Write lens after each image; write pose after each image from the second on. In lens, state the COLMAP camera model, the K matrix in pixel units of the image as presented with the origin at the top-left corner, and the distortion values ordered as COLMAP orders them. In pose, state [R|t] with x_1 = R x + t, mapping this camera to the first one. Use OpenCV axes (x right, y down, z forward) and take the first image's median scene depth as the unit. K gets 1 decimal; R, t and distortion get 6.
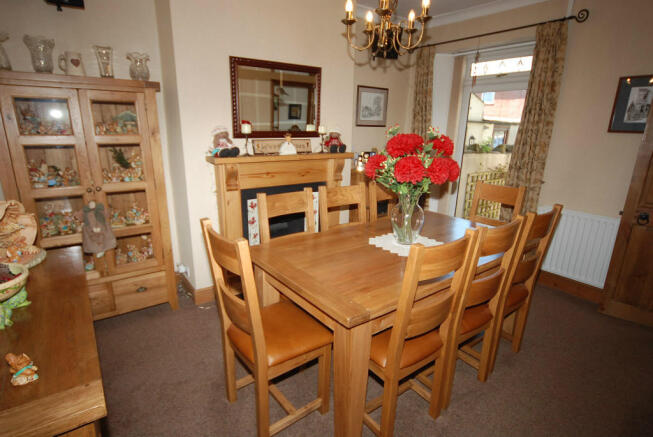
lens RADIAL K [[348.4, 0, 326.5], [0, 348.4, 218.5], [0, 0, 1]] dist [0.001618, -0.000063]
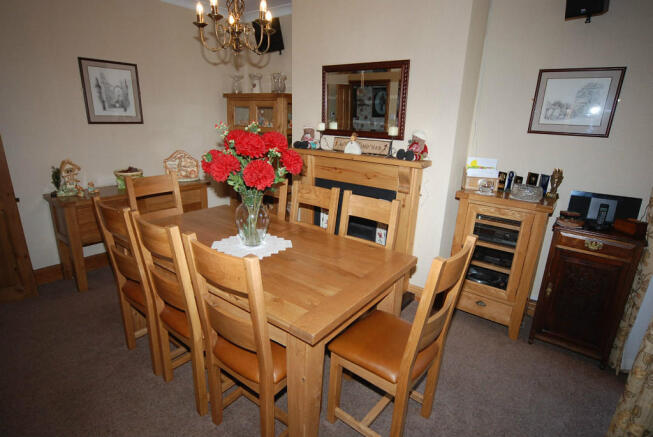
lens RADIAL K [[337.3, 0, 326.5], [0, 337.3, 218.5], [0, 0, 1]] dist [-0.002343, -0.000149]
pose [[0.290061, 0.254008, -0.922683, 0.818431], [-0.288586, 0.942469, 0.168733, -0.153466], [0.912460, 0.217331, 0.346677, 0.648289]]
